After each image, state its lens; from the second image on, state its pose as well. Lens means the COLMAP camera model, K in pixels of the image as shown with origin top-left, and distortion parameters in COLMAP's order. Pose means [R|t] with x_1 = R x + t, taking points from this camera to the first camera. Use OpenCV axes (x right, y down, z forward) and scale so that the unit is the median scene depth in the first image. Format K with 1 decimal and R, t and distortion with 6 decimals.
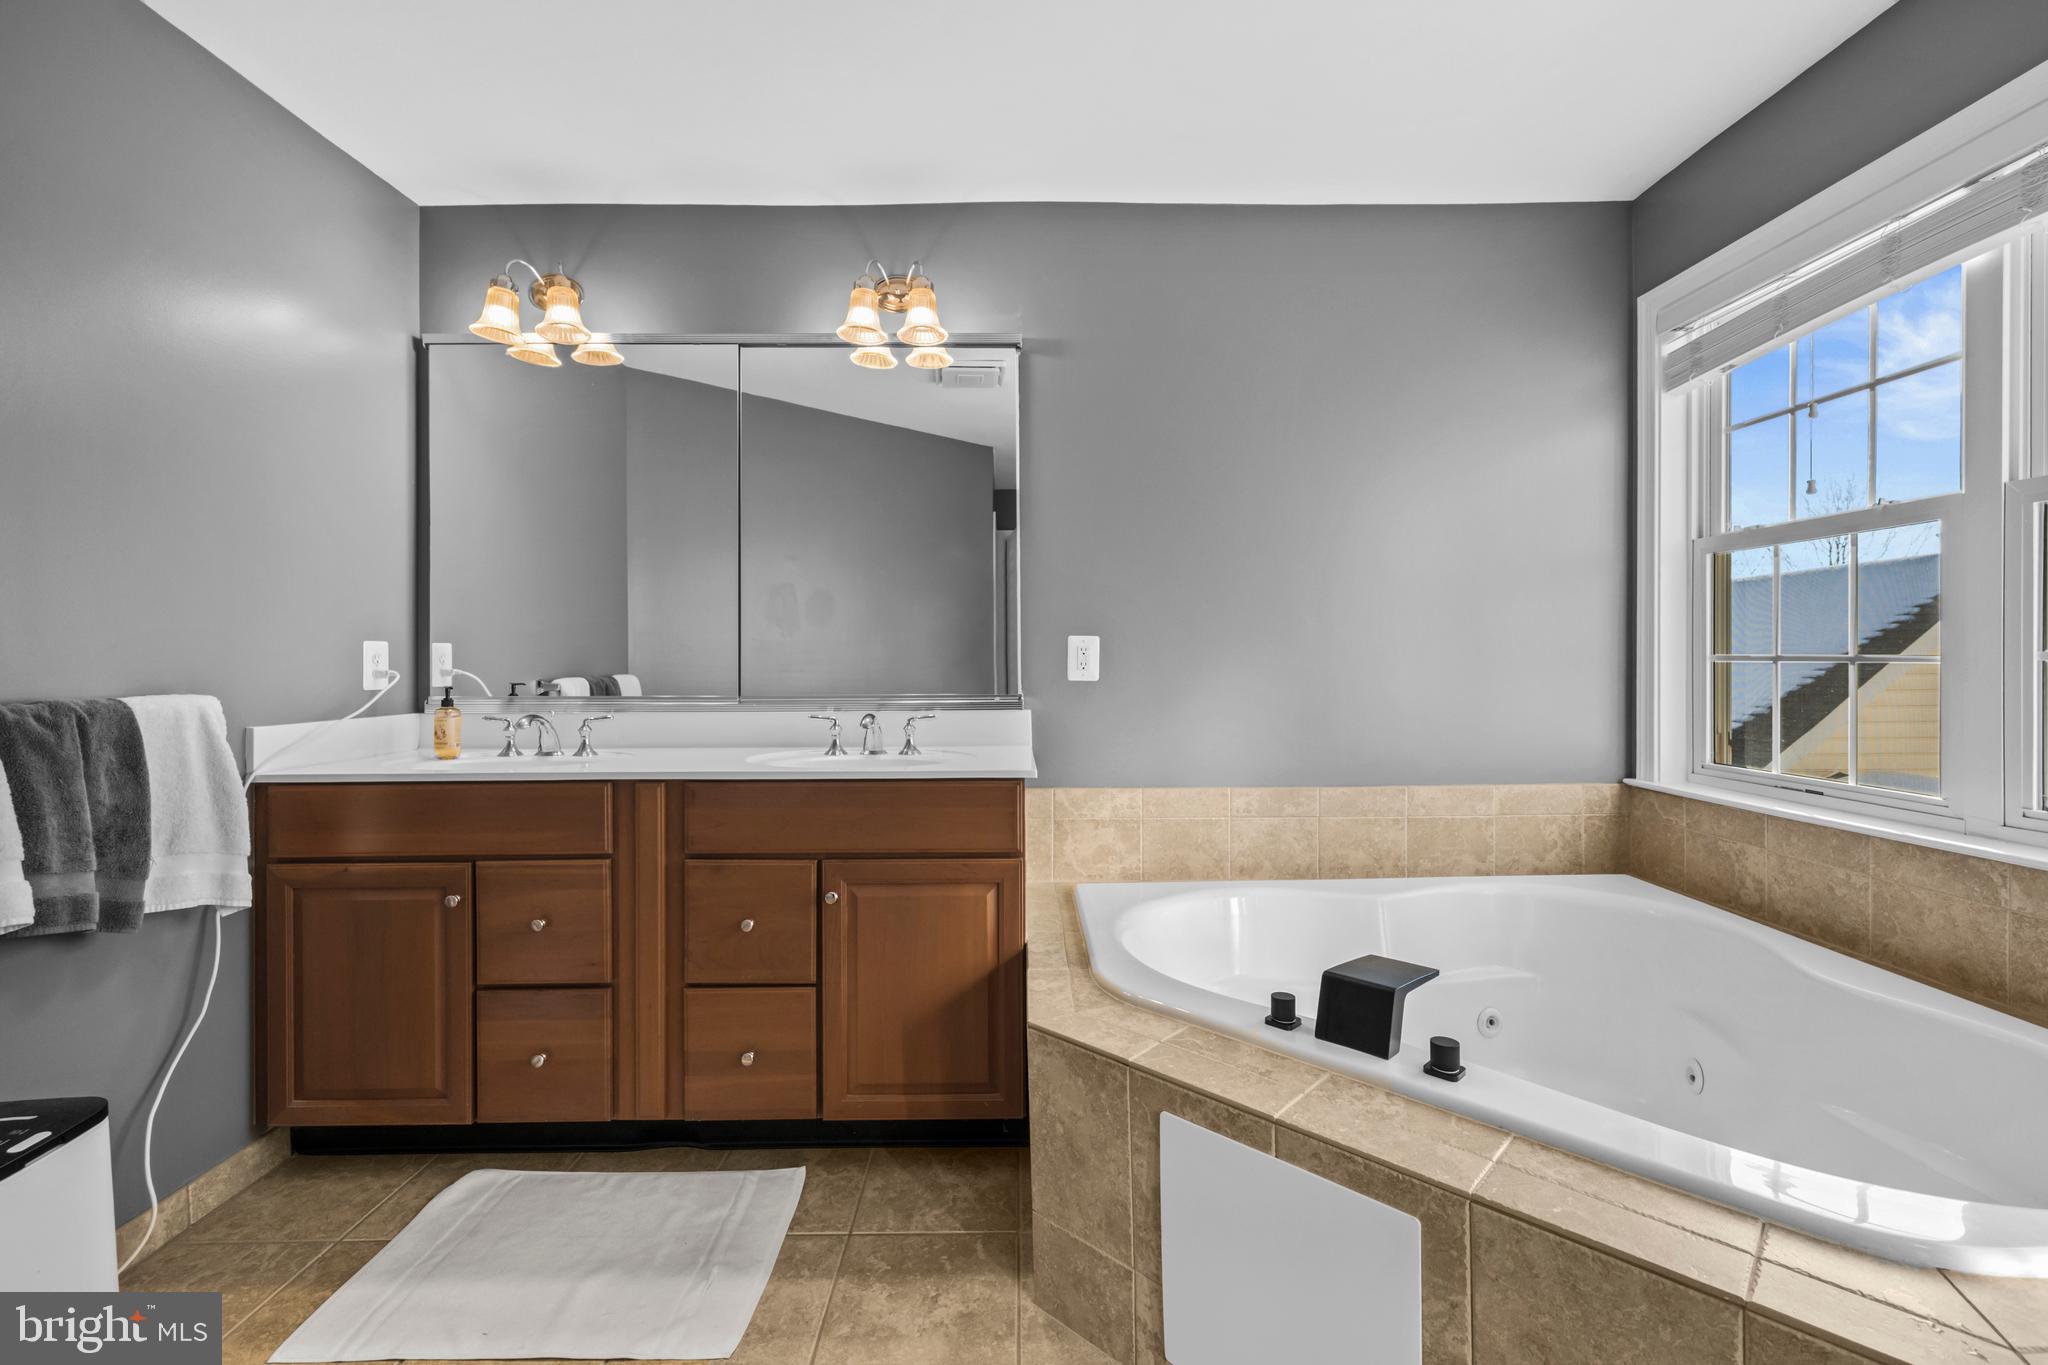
lens RADIAL K [[888.3, 0, 1029.4], [0, 888.3, 671.5], [0, 0, 1]] dist [0.004859, 0.000479]
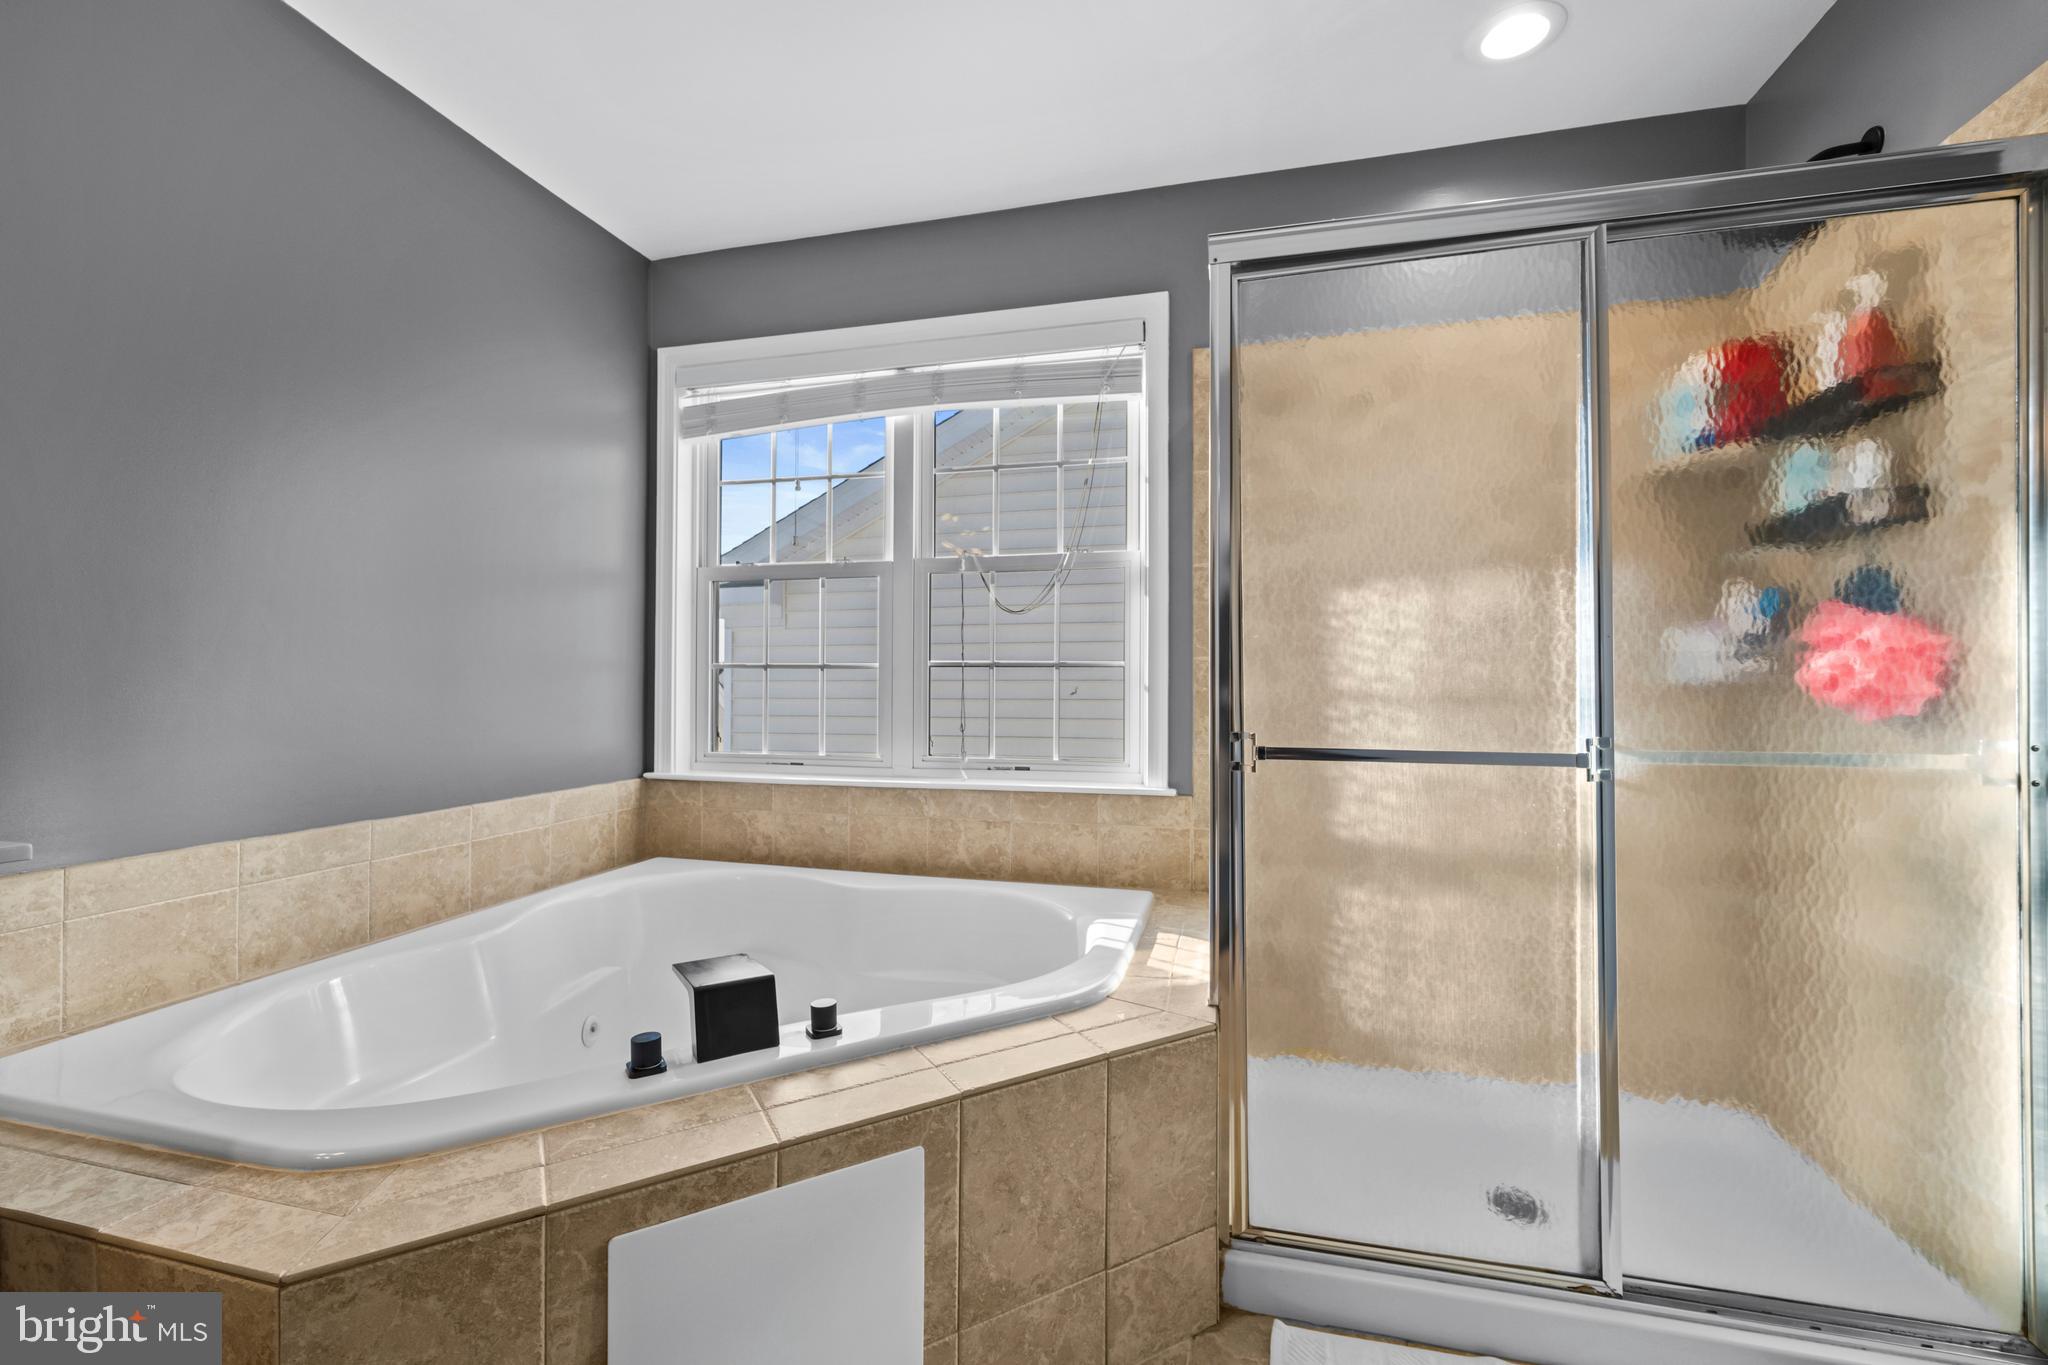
lens RADIAL K [[859.7, 0, 1019.0], [0, 859.7, 682.8], [0, 0, 1]] dist [0.009391, -0.000396]
pose [[0.267292, 0.009268, 0.963571, -0.266722], [0.009445, 0.999881, -0.012238, 0.026809], [-0.963569, 0.012372, 0.267173, 0.280731]]
